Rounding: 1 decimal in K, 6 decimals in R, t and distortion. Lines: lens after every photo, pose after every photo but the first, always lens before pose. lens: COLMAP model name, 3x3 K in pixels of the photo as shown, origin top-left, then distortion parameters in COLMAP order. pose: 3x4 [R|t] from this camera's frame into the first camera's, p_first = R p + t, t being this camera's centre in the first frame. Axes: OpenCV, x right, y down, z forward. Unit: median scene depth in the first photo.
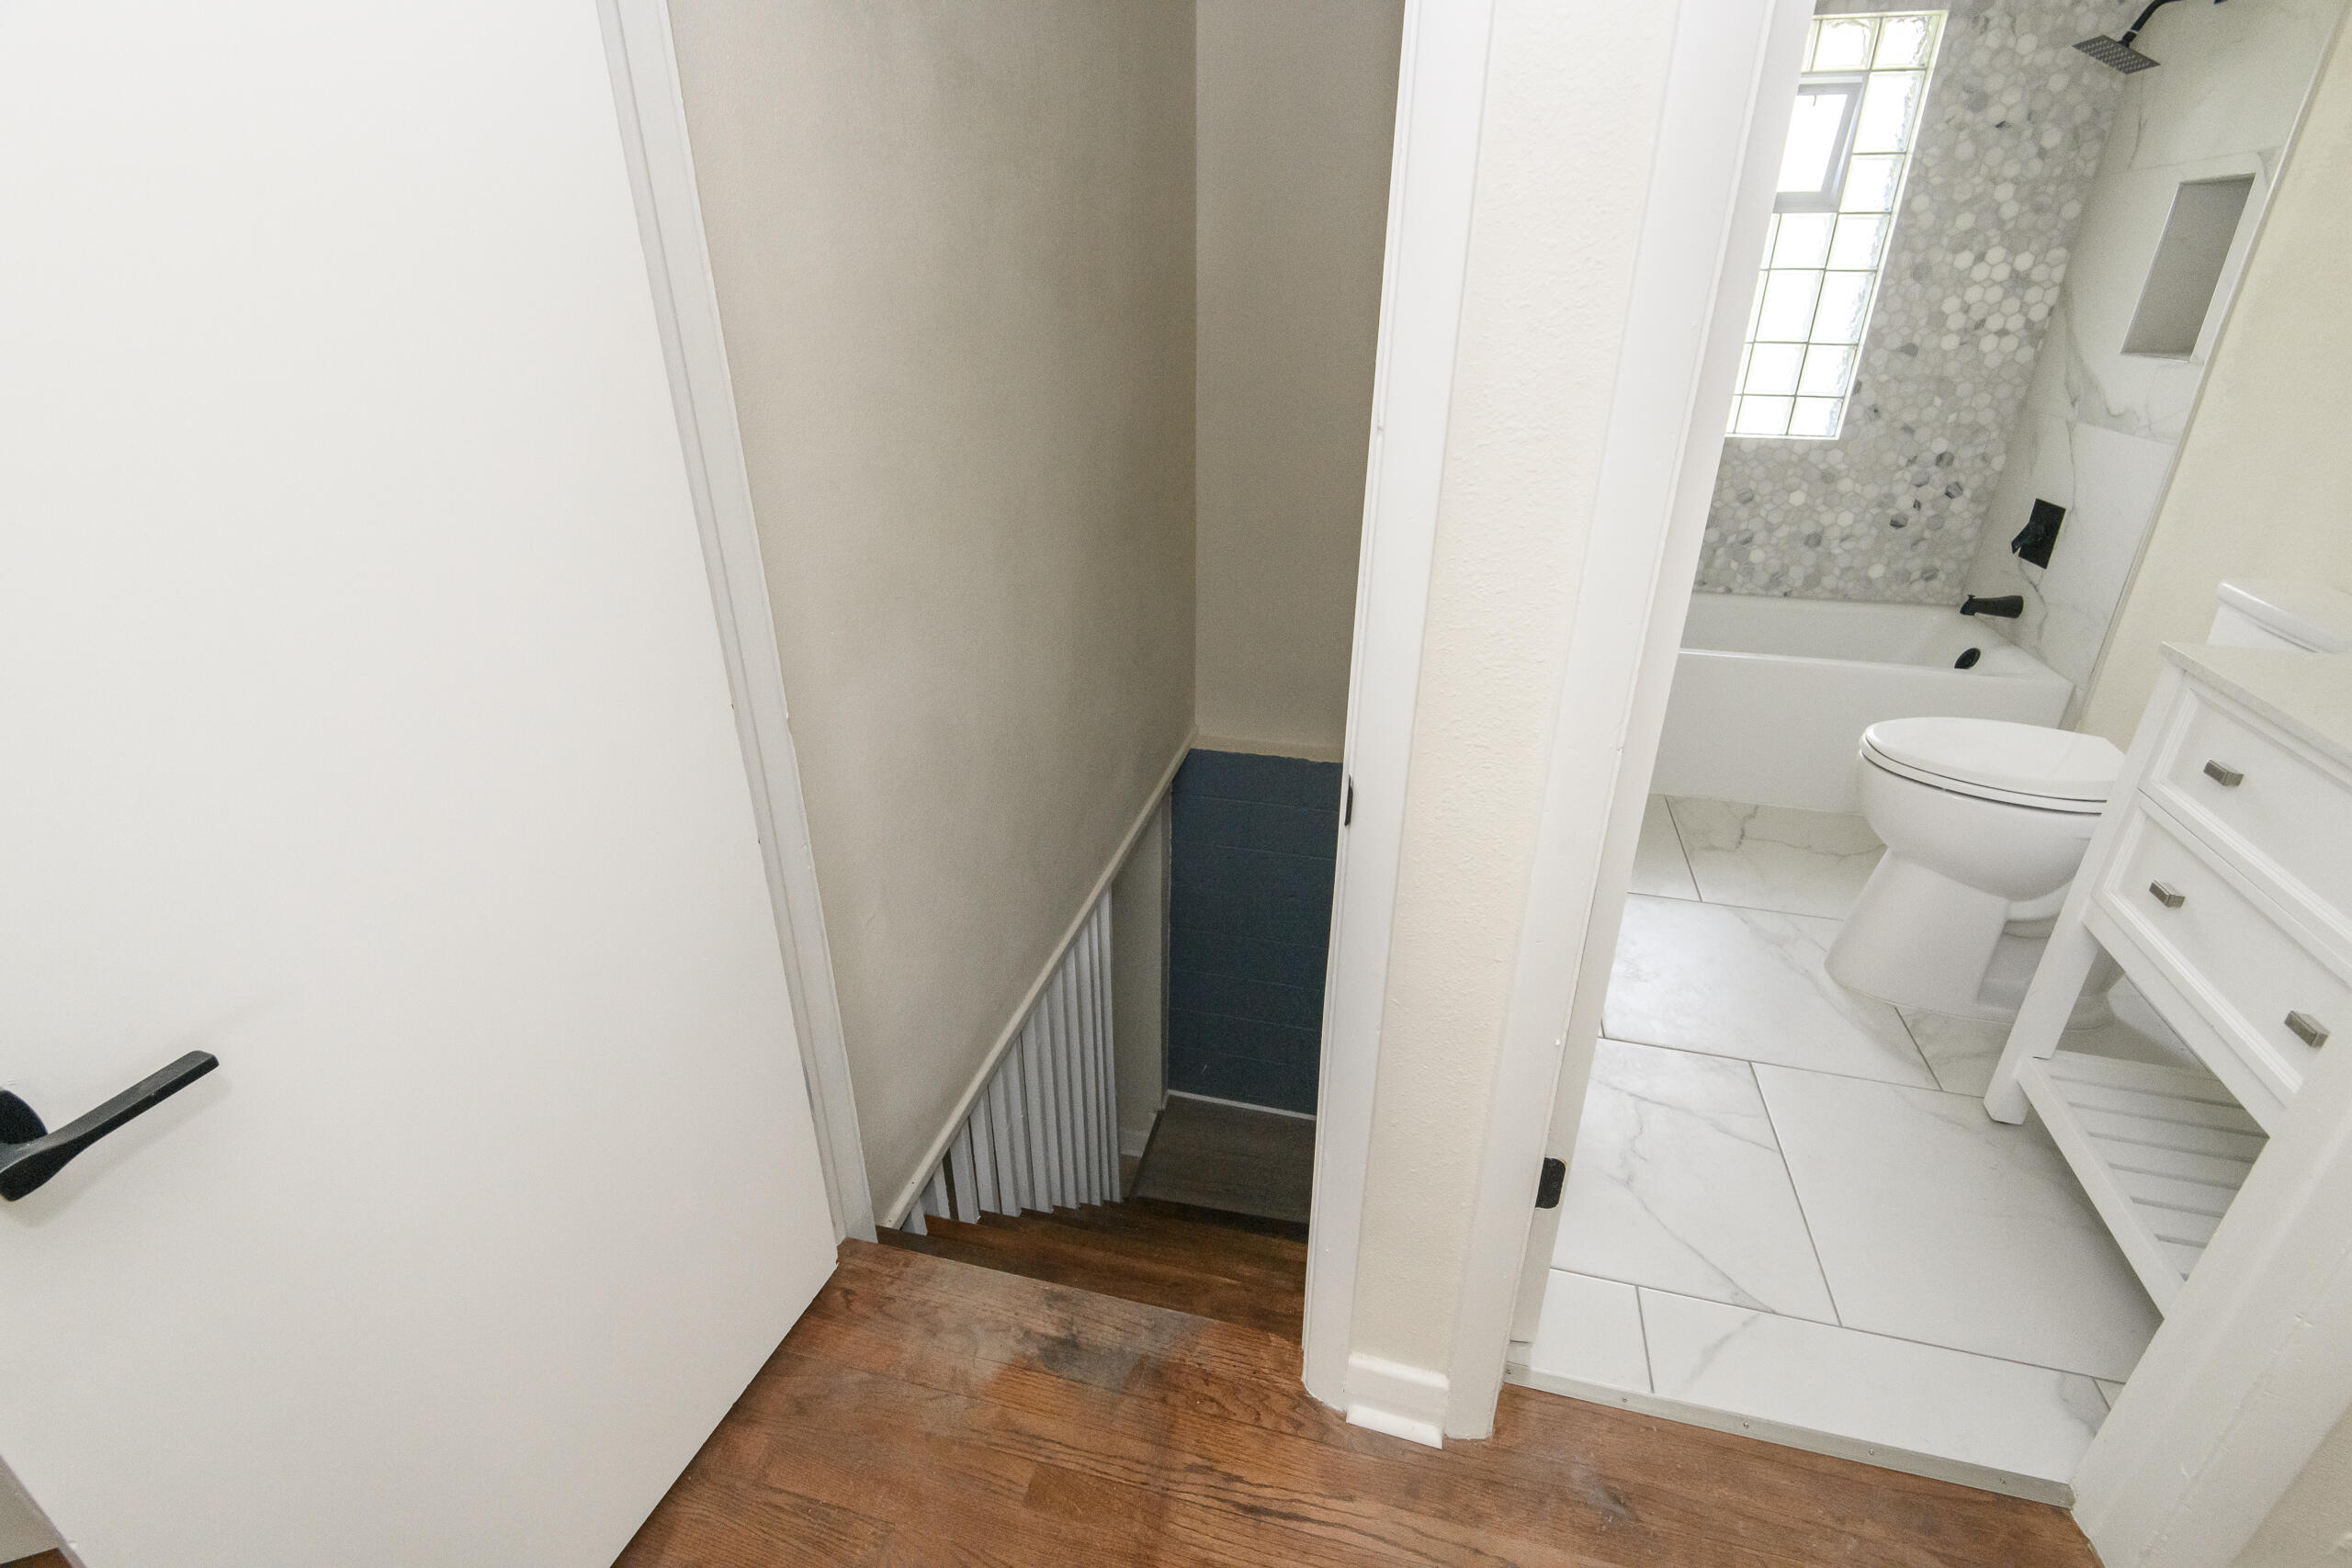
lens RADIAL K [[1080.0, 0, 1183.7], [0, 1080.0, 778.4], [0, 0, 1]] dist [0.005534, -0.004736]
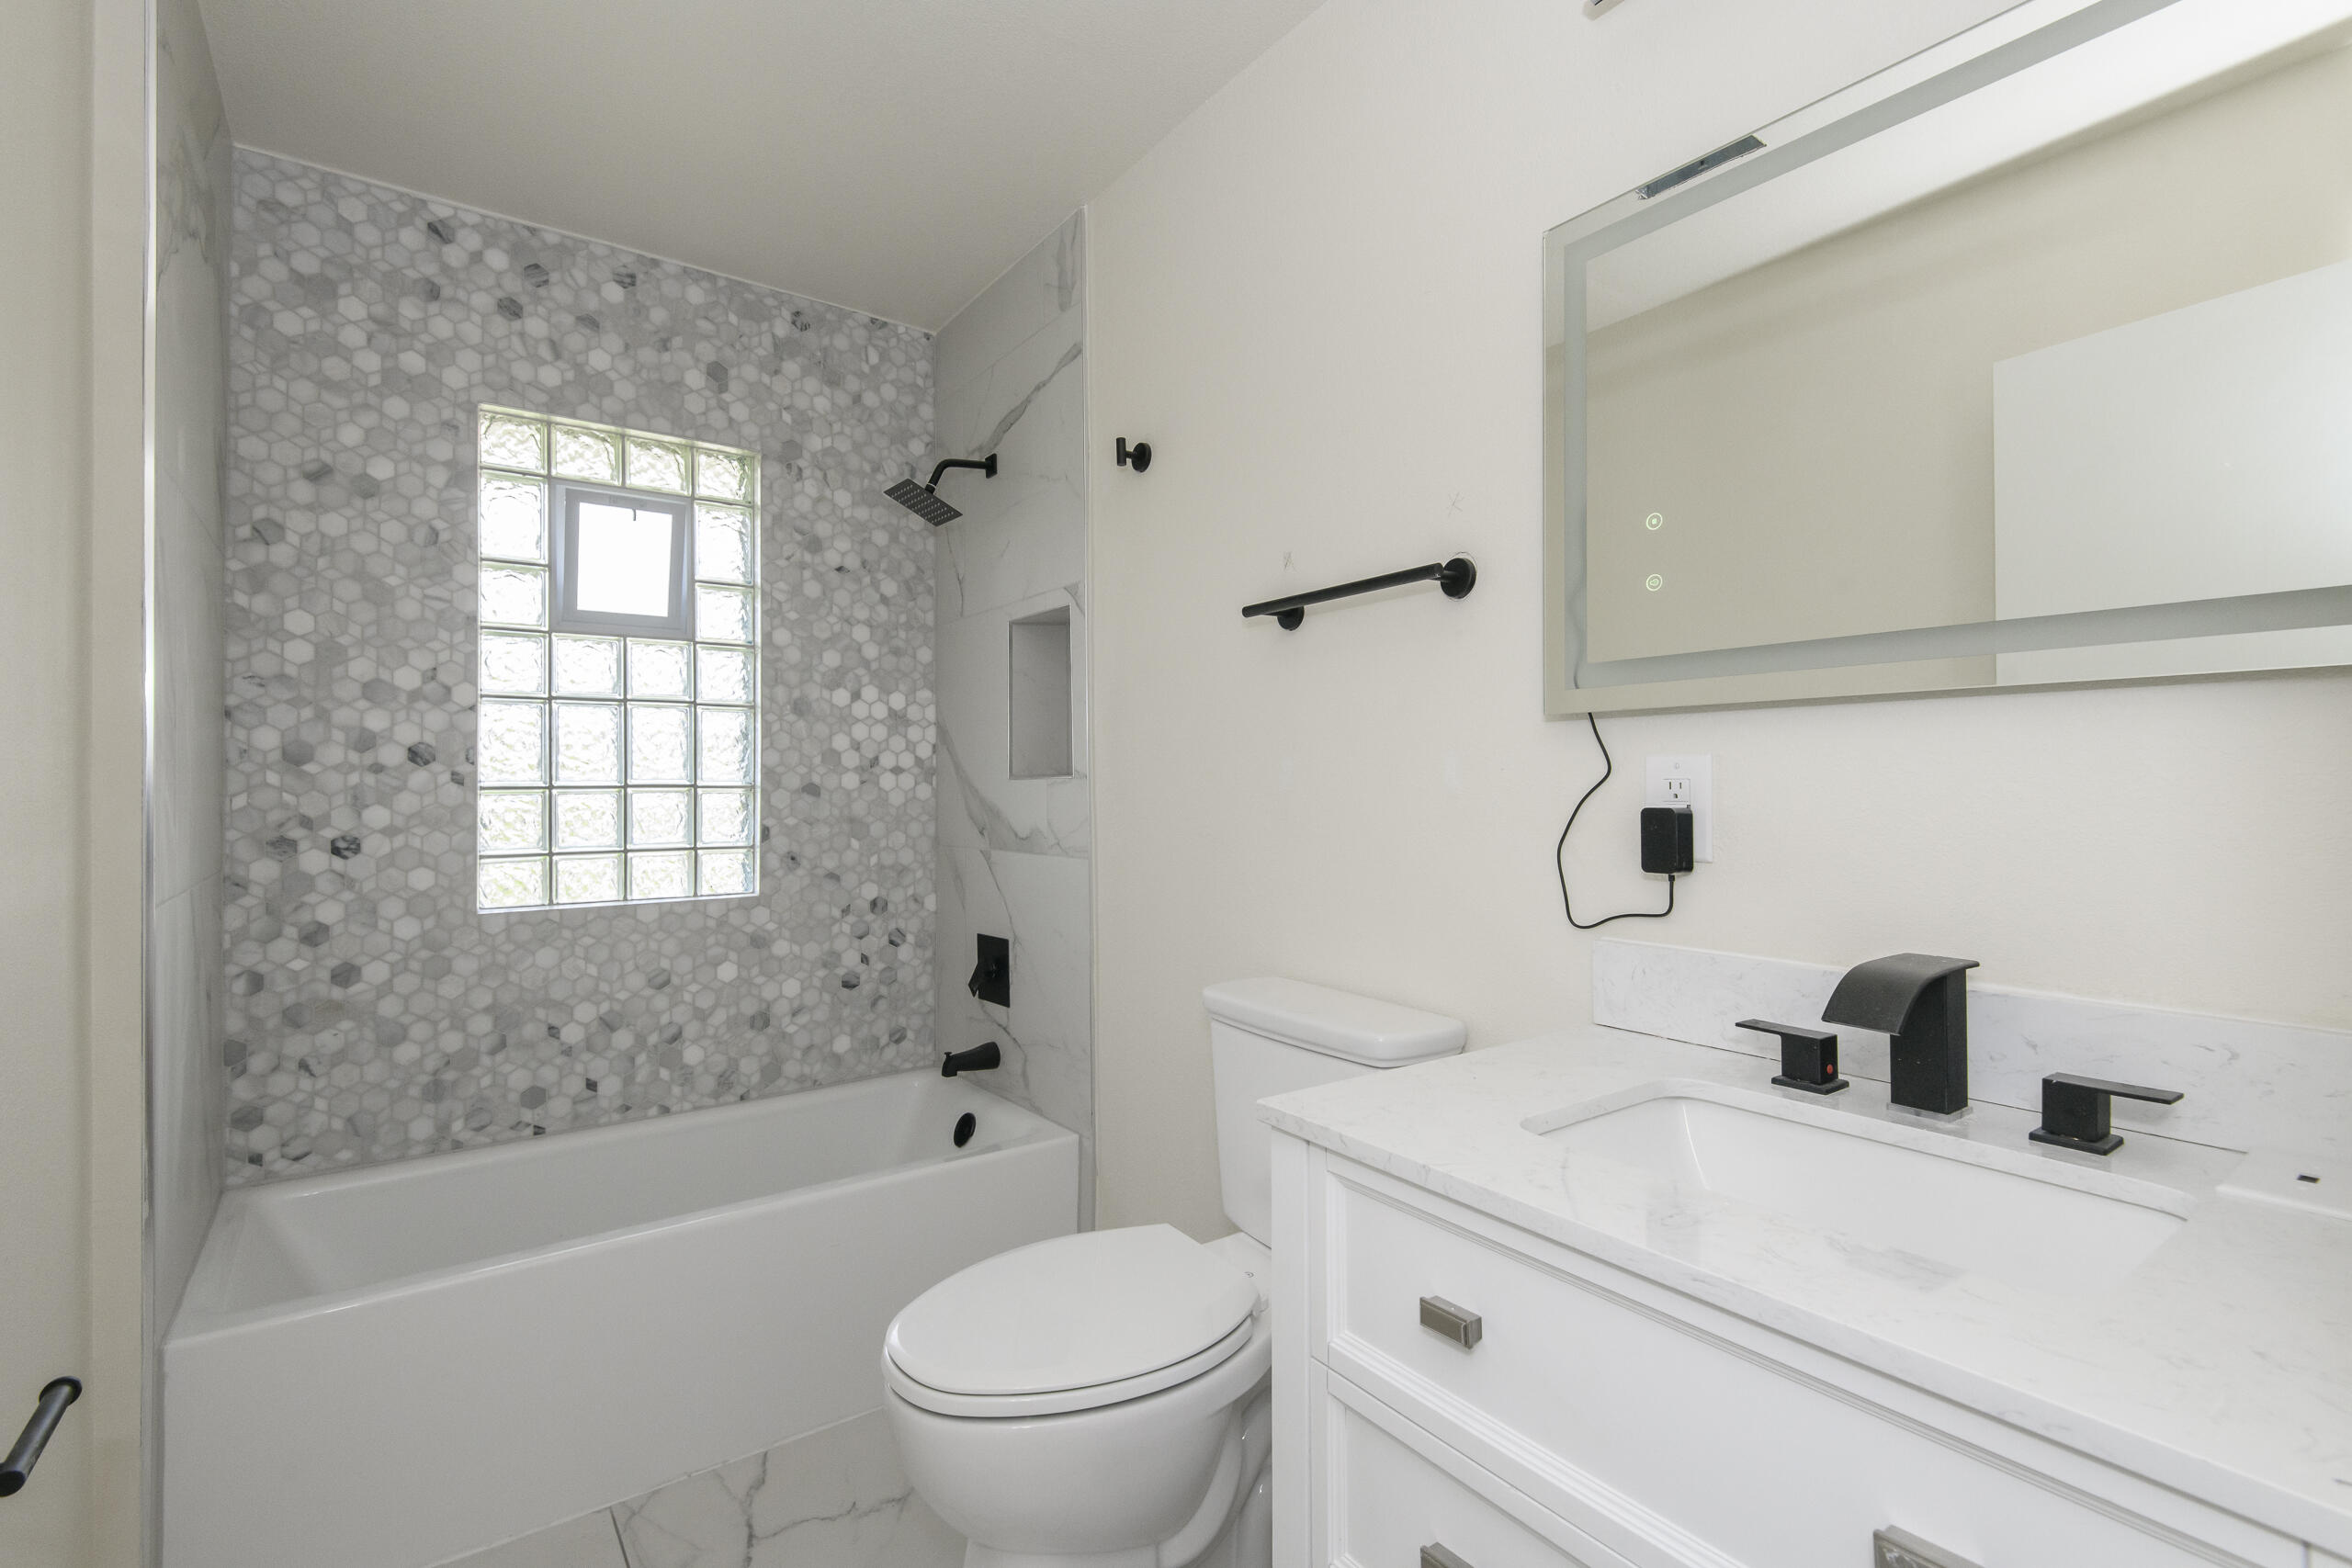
lens RADIAL K [[1080.0, 0, 1182.8], [0, 1080.0, 775.2], [0, 0, 1]] dist [0.005534, -0.004736]
pose [[0.639340, -0.001901, 0.768922, 0.197432], [0.334765, 0.900938, -0.276122, -0.069511], [-0.692226, 0.433944, 0.576642, 0.292671]]
